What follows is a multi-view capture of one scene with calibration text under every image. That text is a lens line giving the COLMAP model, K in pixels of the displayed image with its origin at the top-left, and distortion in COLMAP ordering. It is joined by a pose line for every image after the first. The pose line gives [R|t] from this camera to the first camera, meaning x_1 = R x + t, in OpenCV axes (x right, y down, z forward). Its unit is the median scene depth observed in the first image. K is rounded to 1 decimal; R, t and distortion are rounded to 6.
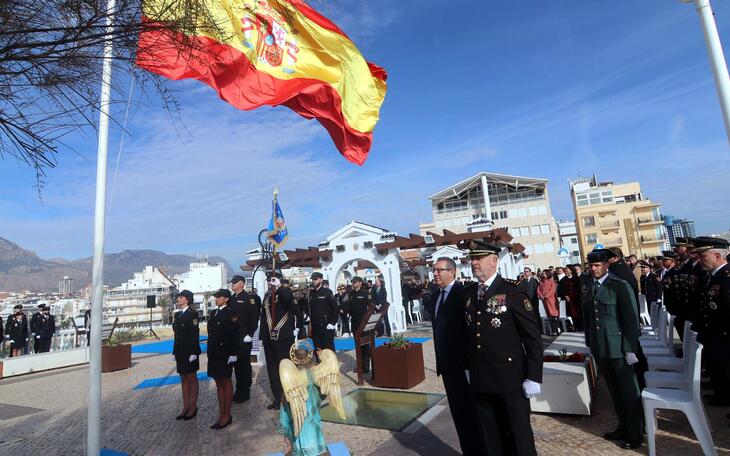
lens RADIAL K [[411.4, 0, 368.2], [0, 411.4, 215.4], [0, 0, 1]] dist [-0.011482, -0.002622]
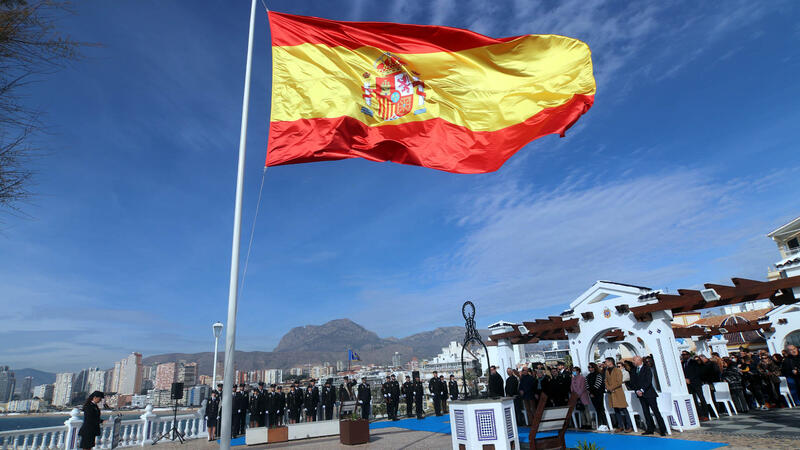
lens RADIAL K [[413.6, 0, 391.6], [0, 413.6, 252.1], [0, 0, 1]] dist [-0.007511, -0.007702]
pose [[0.800122, -0.153675, -0.579817, 0.115065], [0.104456, 0.987553, -0.117597, 0.010660], [0.590672, 0.033526, 0.806215, 0.108144]]
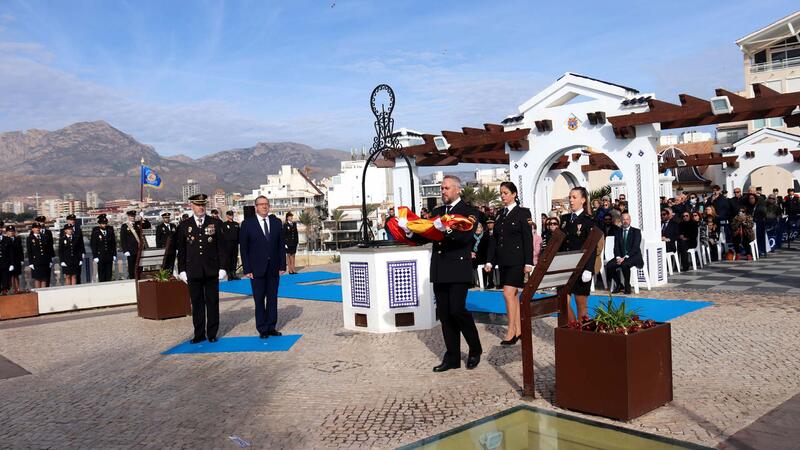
lens RADIAL K [[675.2, 0, 397.4], [0, 675.2, 213.0], [0, 0, 1]] dist [-0.128986, 0.055406]
pose [[0.945944, 0.029882, -0.322951, 0.035587], [0.031734, 0.982441, 0.183854, 0.025711], [0.322774, -0.184164, 0.928386, 0.124507]]
